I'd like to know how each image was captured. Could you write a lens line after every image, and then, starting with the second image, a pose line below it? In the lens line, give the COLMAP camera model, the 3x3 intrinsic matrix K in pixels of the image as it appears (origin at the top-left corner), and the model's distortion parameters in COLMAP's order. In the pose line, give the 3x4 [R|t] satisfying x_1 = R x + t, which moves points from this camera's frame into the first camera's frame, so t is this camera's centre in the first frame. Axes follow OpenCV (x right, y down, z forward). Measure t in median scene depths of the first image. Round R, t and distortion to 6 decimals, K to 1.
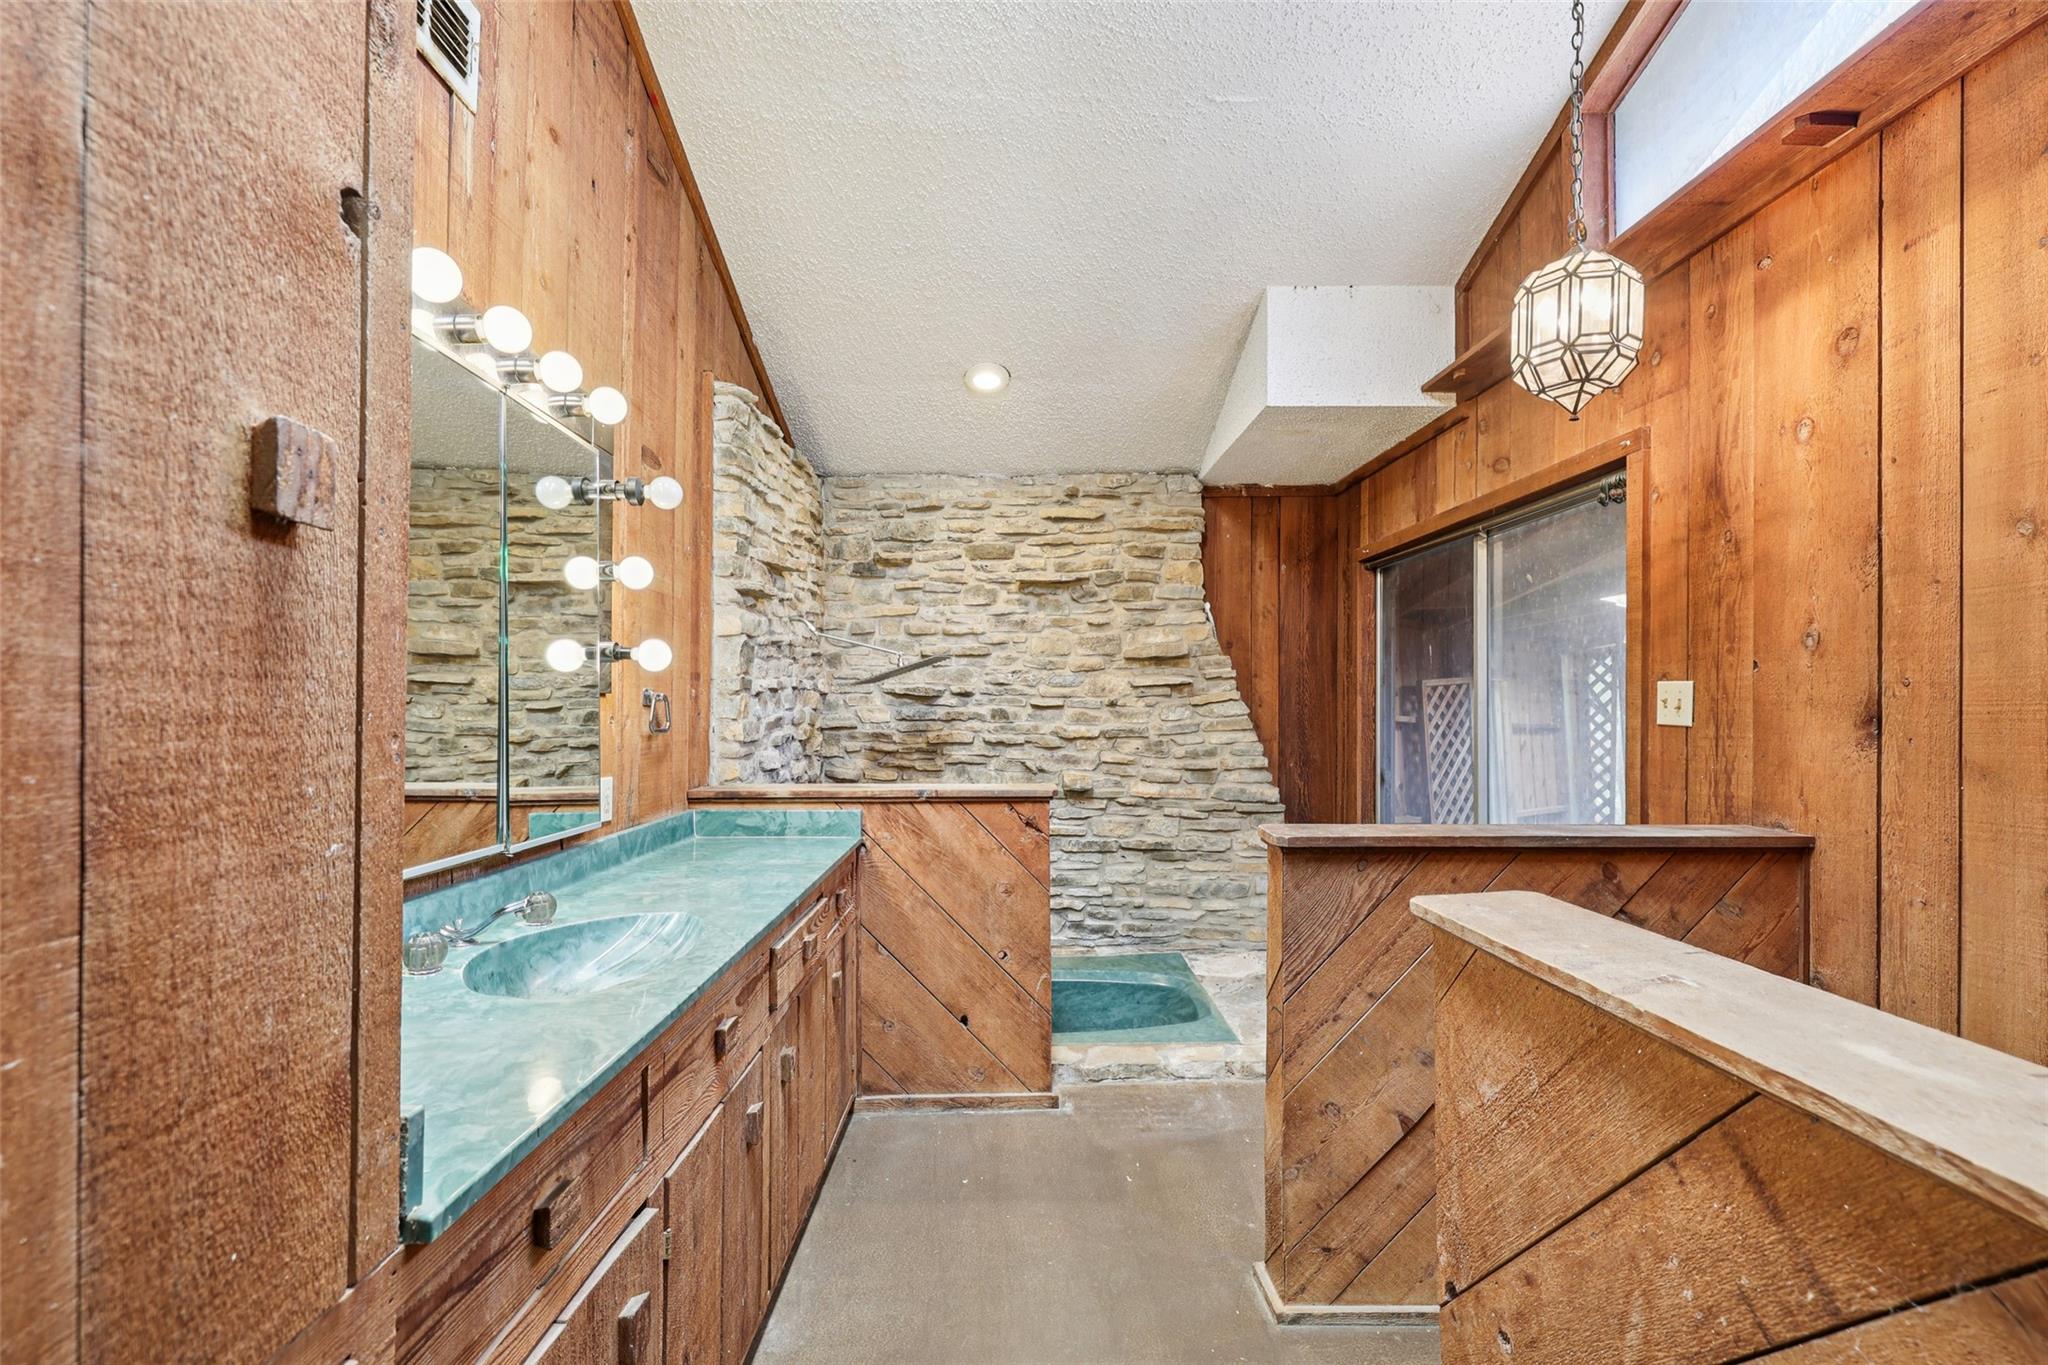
lens RADIAL K [[860.3, 0, 1051.0], [0, 860.3, 672.9], [0, 0, 1]] dist [-0.002210, 0.000470]
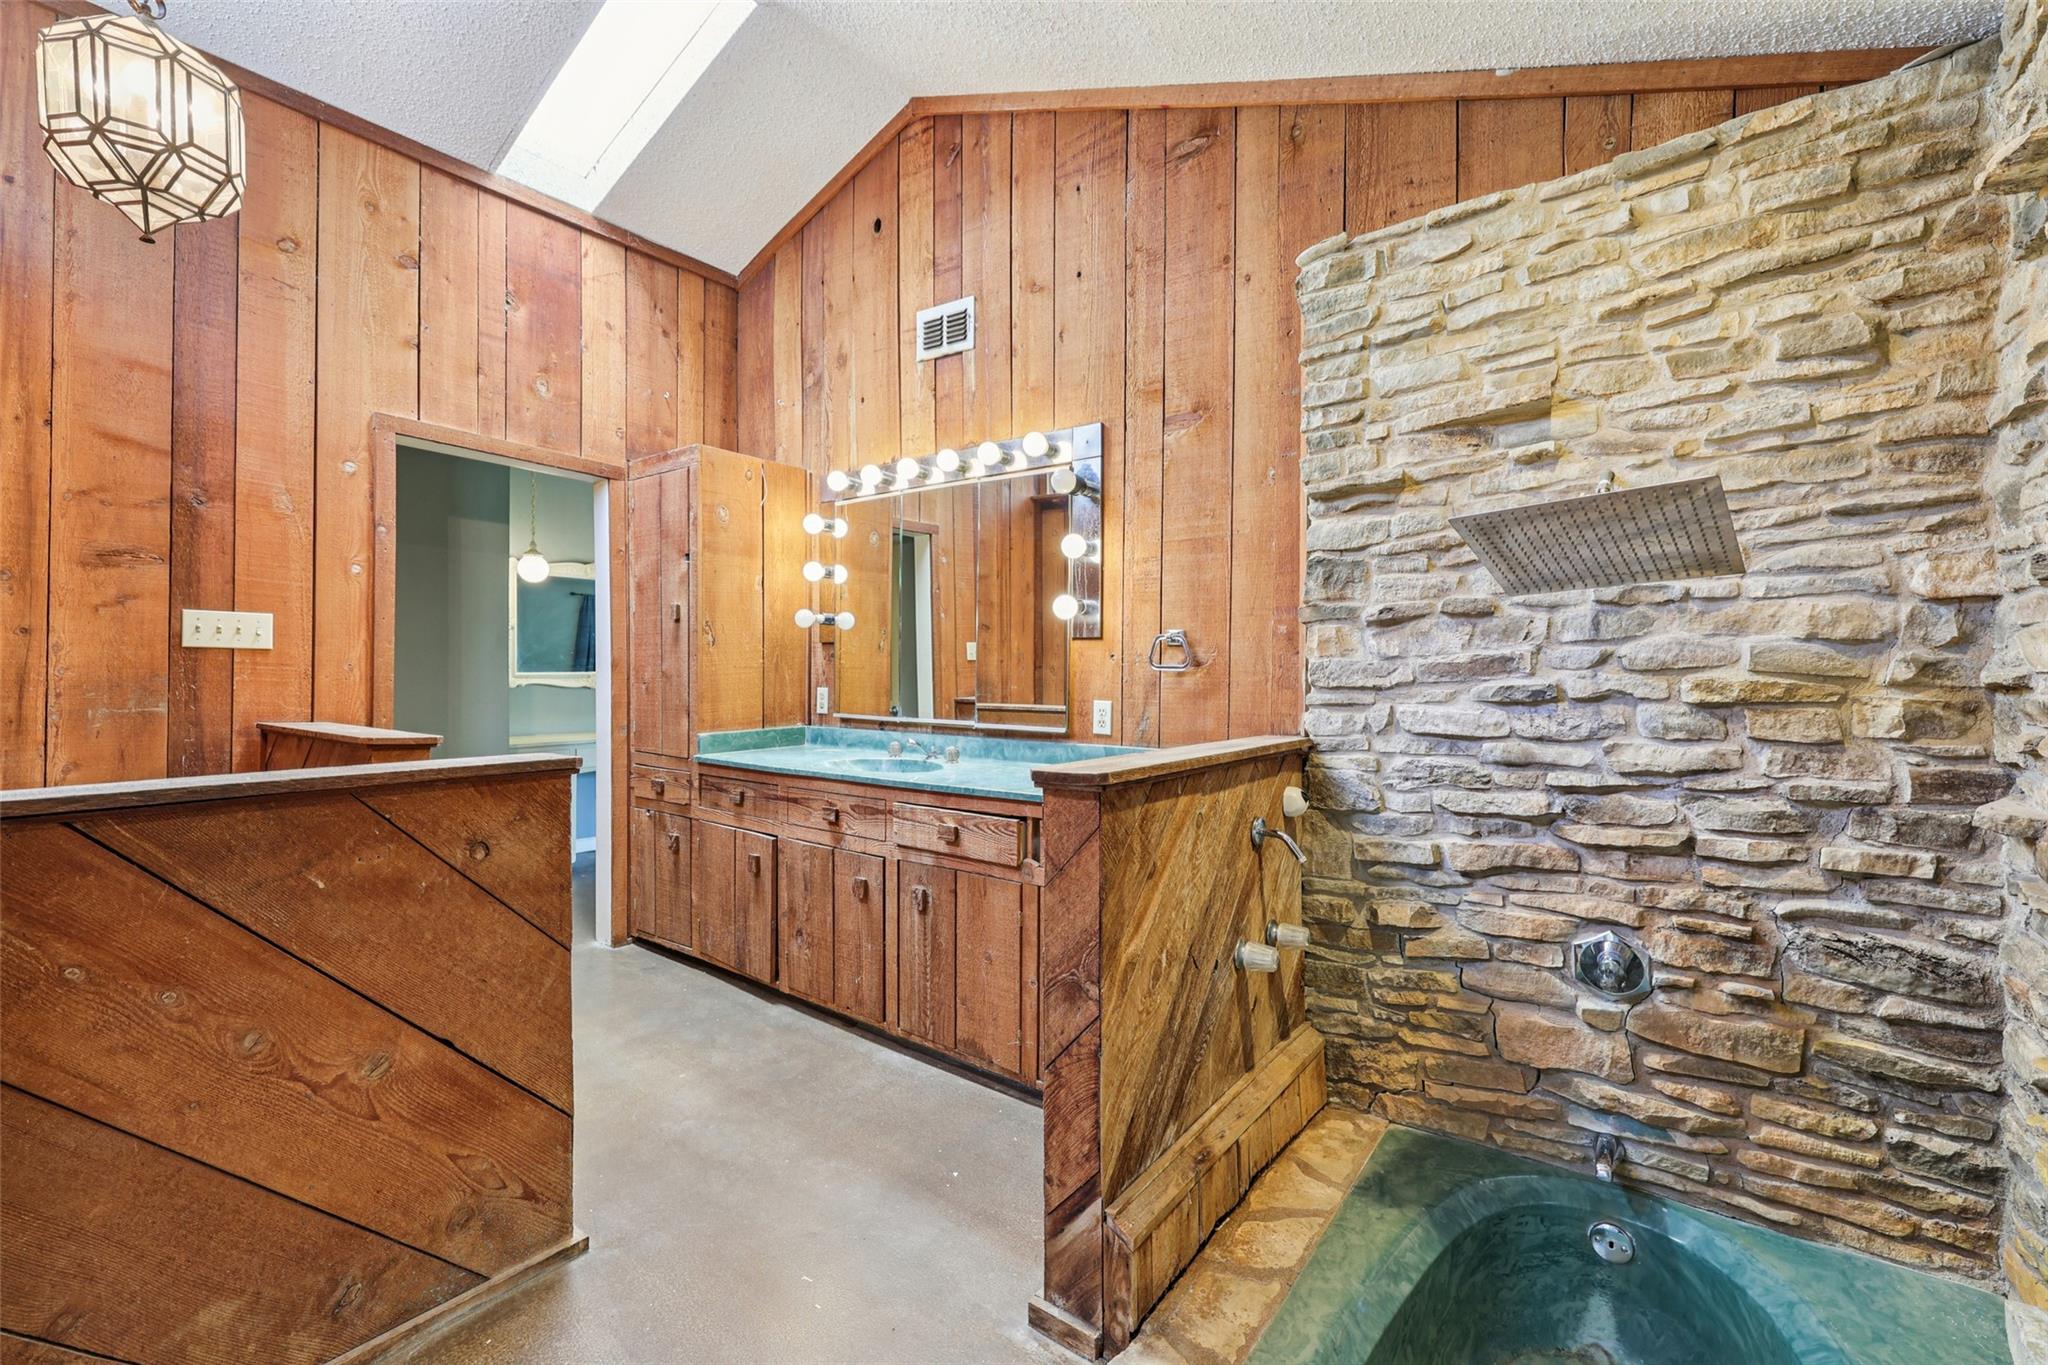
lens RADIAL K [[860.3, 0, 1051.0], [0, 860.3, 672.9], [0, 0, 1]] dist [-0.002210, 0.000470]
pose [[-0.645723, -0.028979, -0.763022, 0.366565], [0.010184, 0.998864, -0.046554, 0.091645], [0.763504, -0.037832, -0.644694, 1.186256]]
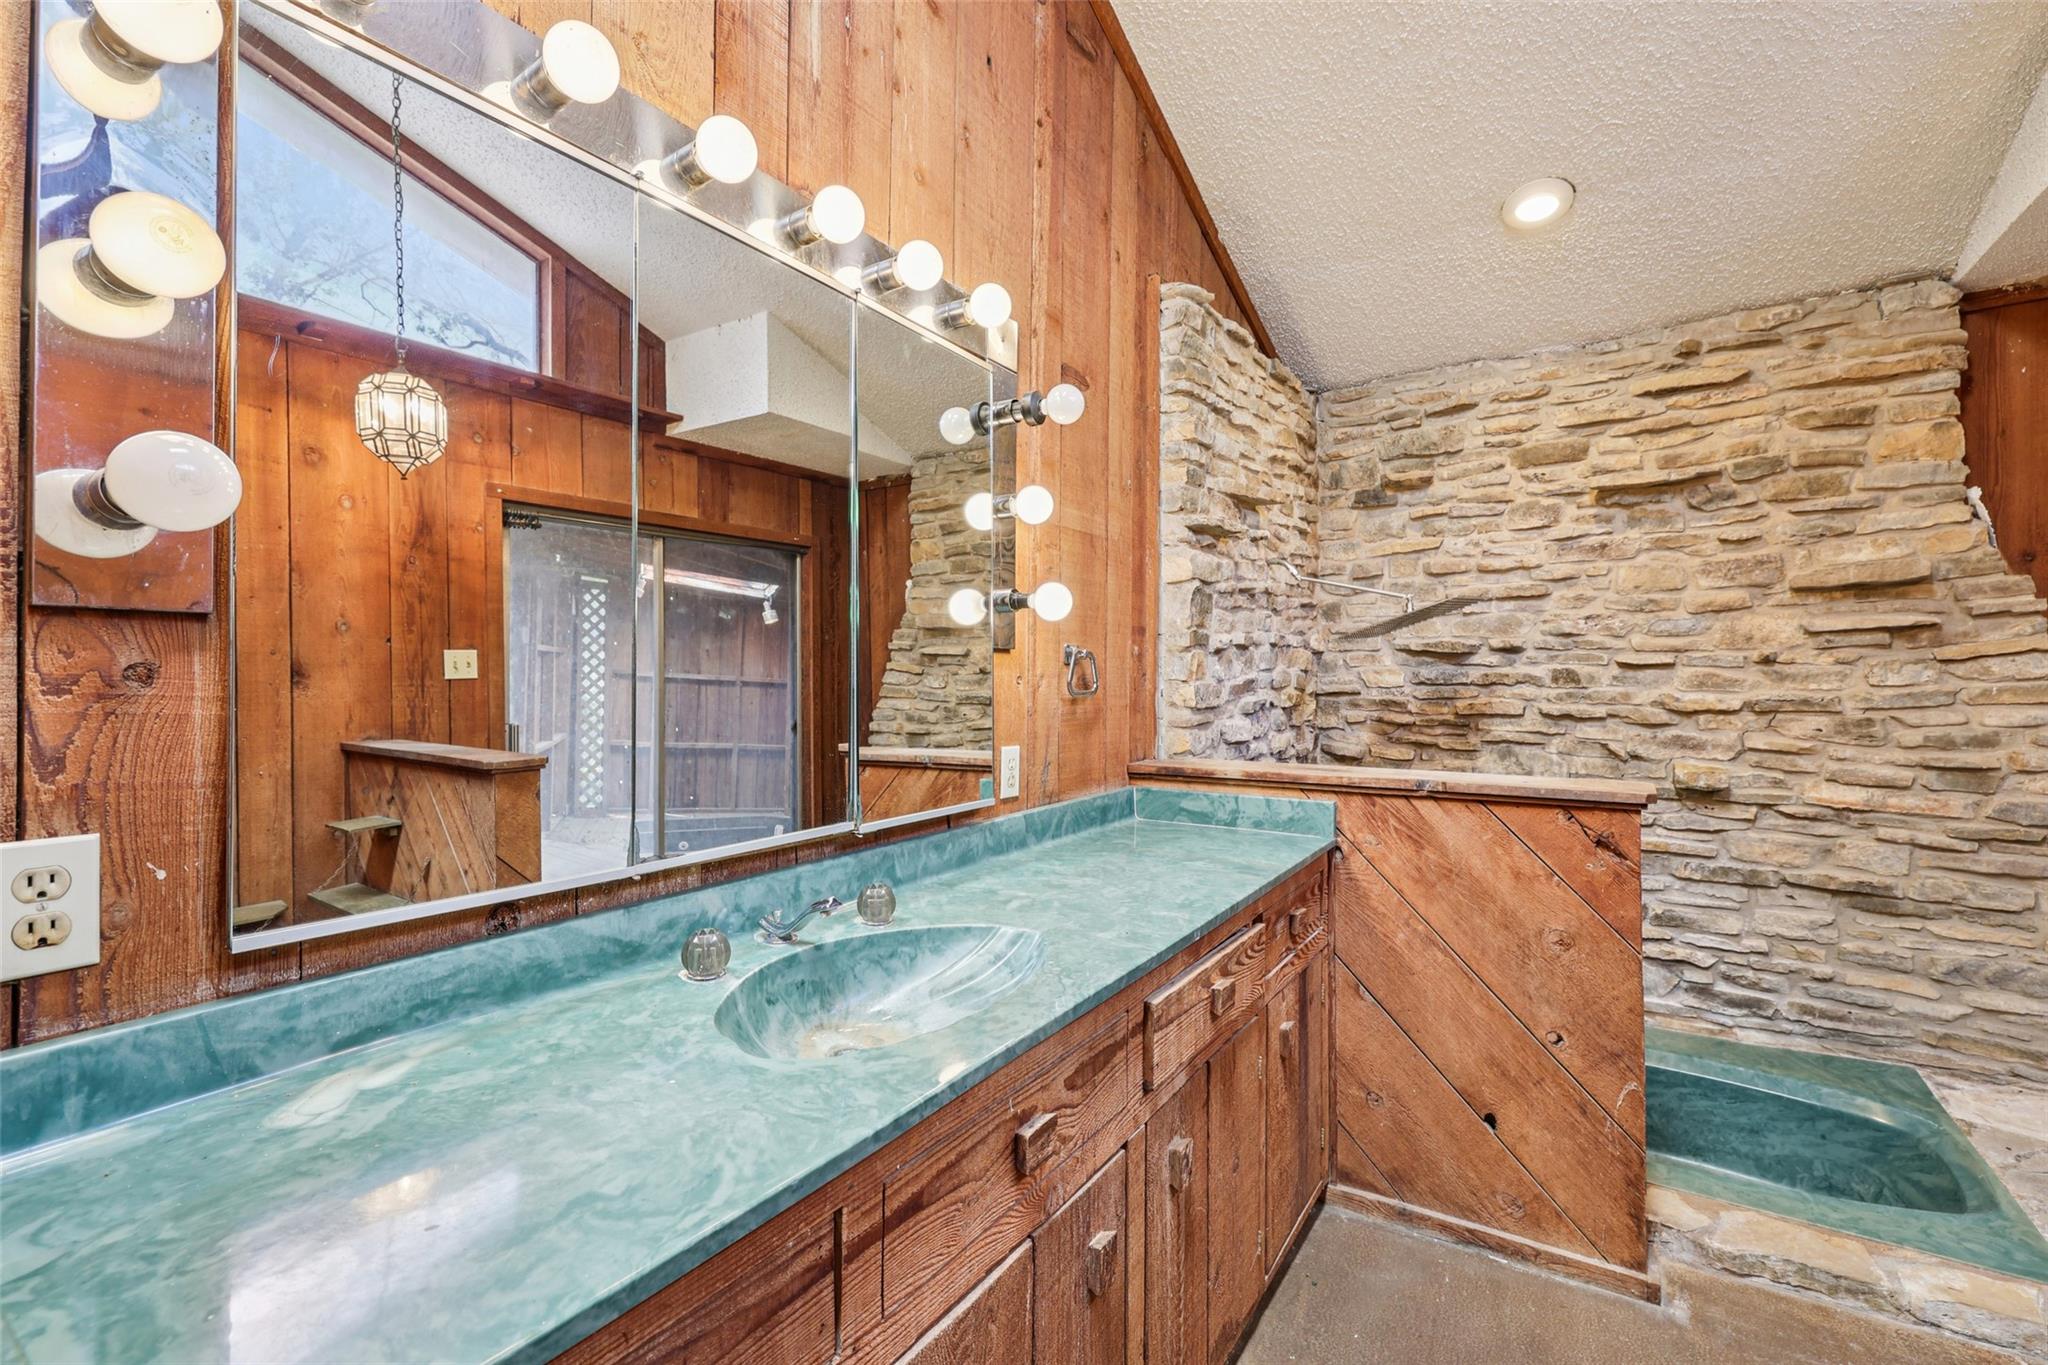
lens RADIAL K [[860.3, 0, 1051.0], [0, 860.3, 672.9], [0, 0, 1]] dist [-0.002210, 0.000470]
pose [[0.812996, -0.005918, -0.582239, 0.012747], [0.028076, 0.999184, 0.029047, 0.016103], [0.581591, -0.039963, 0.812499, 0.218036]]
